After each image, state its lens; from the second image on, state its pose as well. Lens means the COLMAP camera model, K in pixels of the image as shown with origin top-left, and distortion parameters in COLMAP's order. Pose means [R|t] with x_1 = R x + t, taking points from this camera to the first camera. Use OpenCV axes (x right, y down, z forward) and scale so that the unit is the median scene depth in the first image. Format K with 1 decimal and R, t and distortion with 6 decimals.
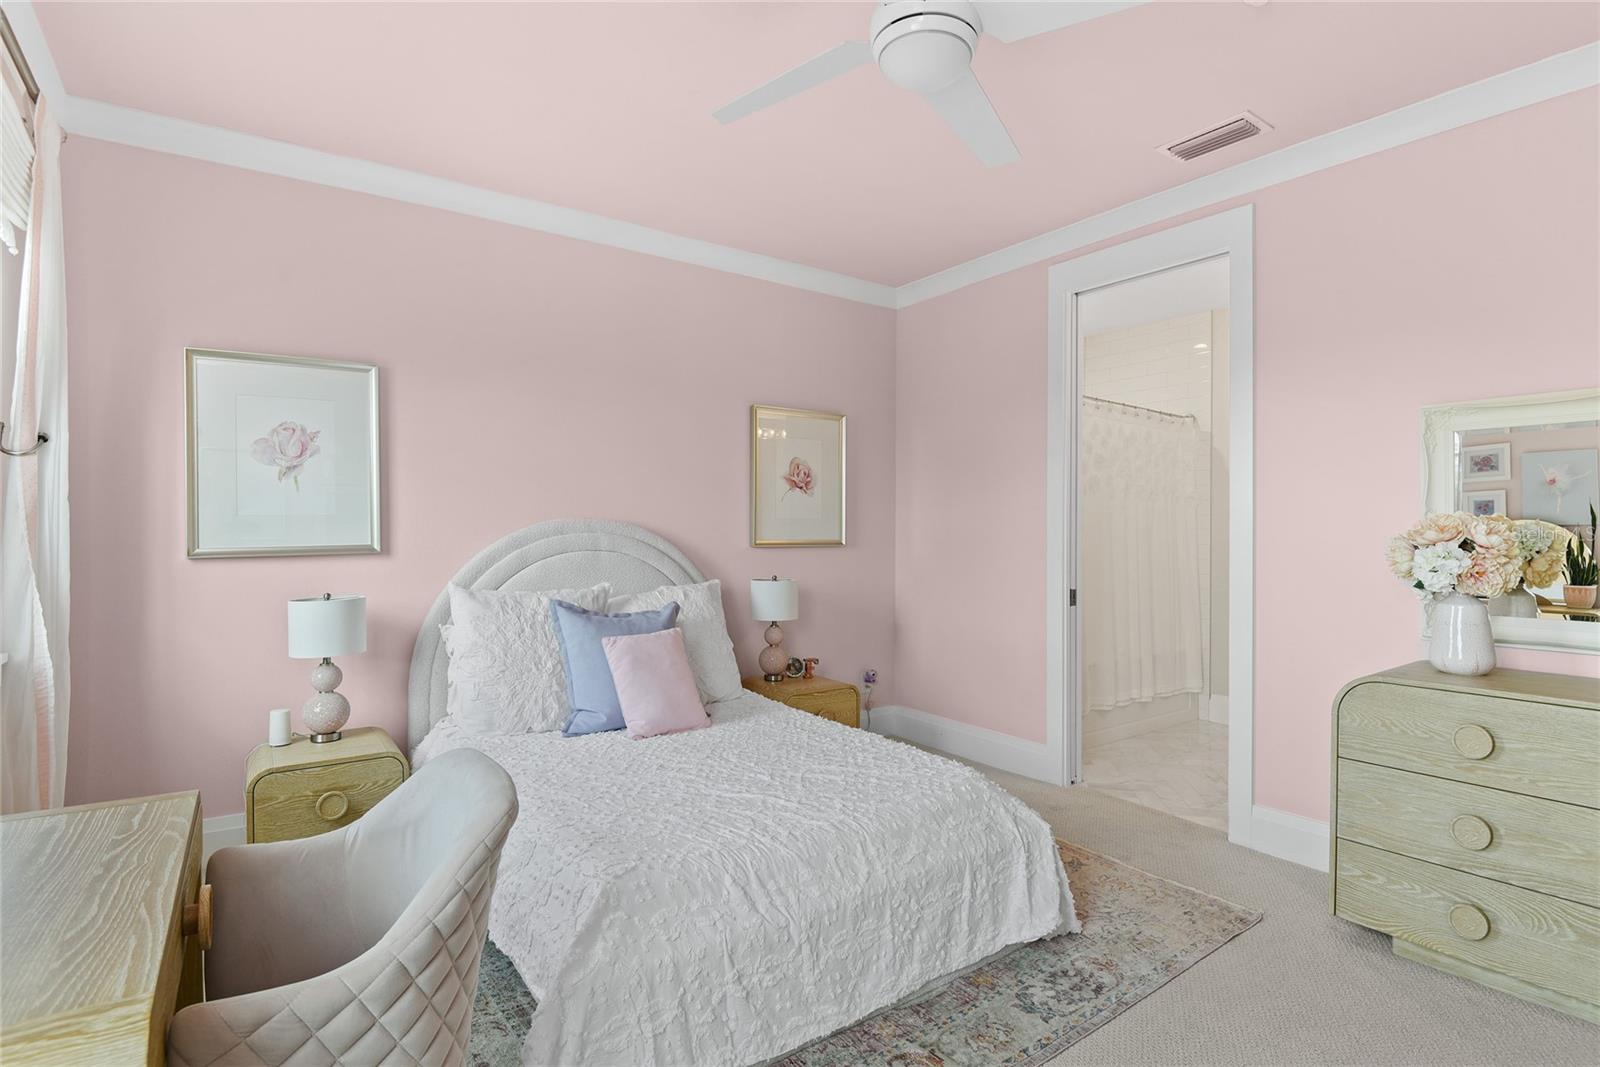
lens RADIAL K [[811.0, 0, 800.0], [0, 811.0, 533.5], [0, 0, 1]] dist [0.018633, -0.046492]
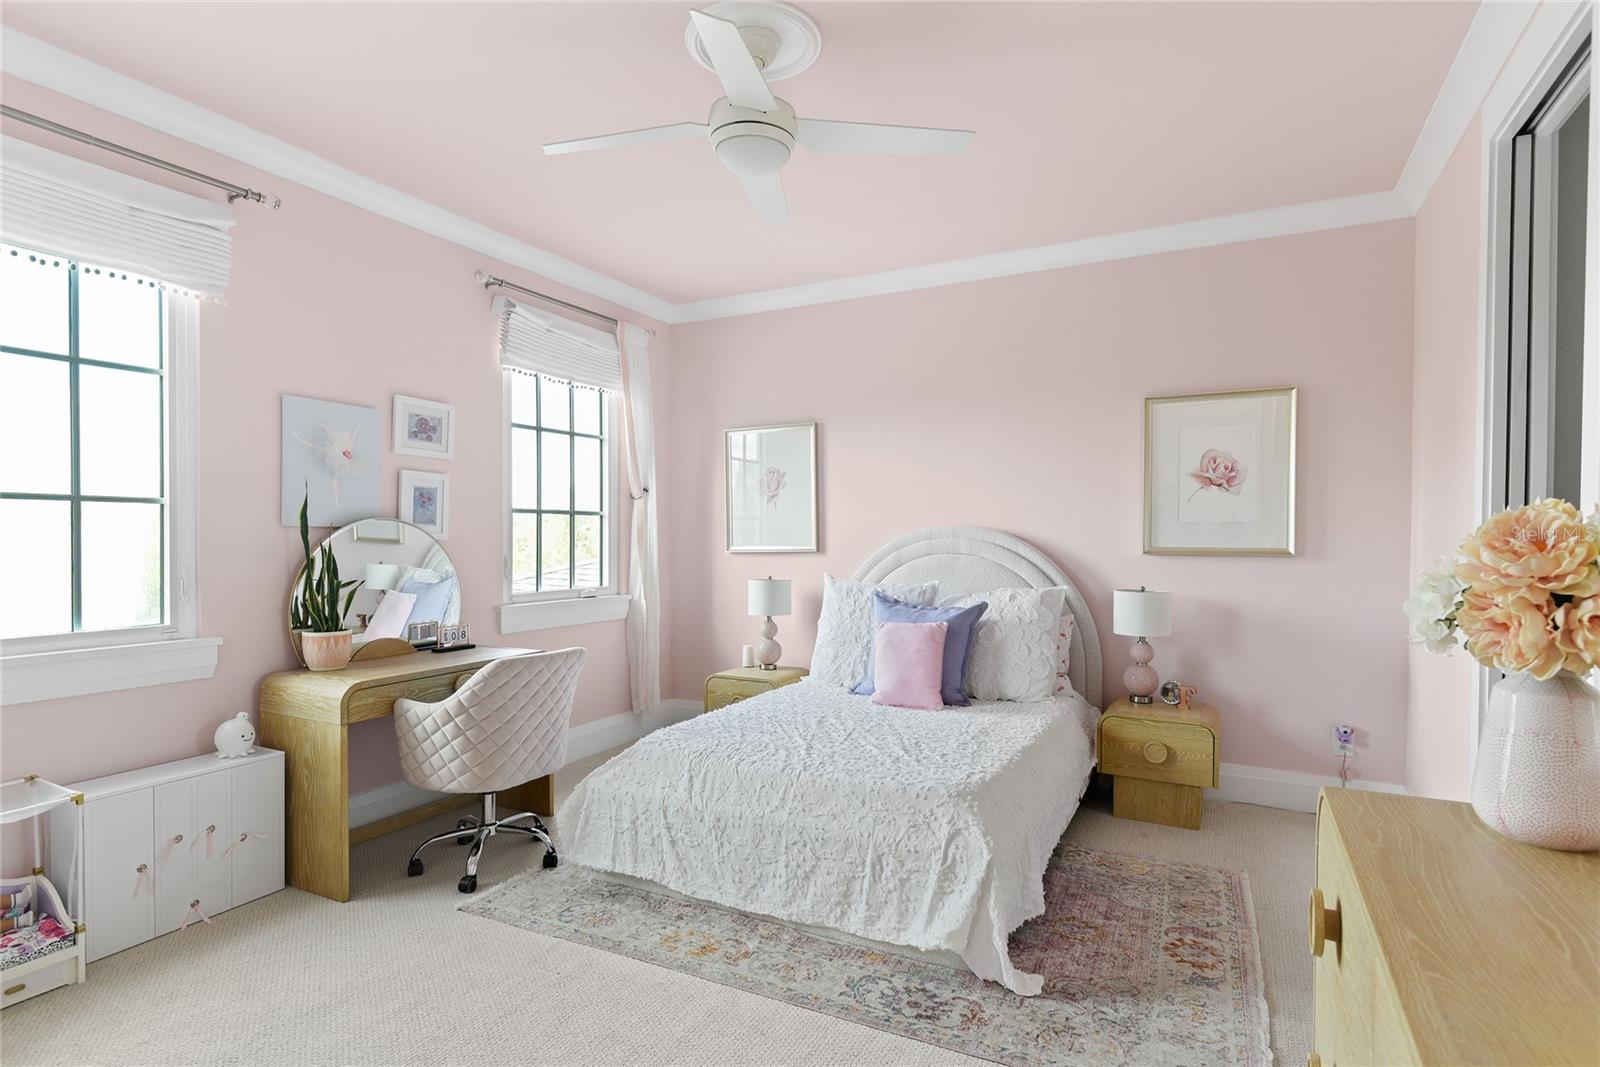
lens RADIAL K [[892.4, 0, 800.0], [0, 892.4, 533.5], [0, 0, 1]] dist [0.031464, -0.043819]
pose [[0.410298, -0.001230, -0.911951, 1.013042], [-0.002911, 0.999992, -0.002658, -0.003845], [0.911947, 0.003745, 0.410291, 0.340747]]
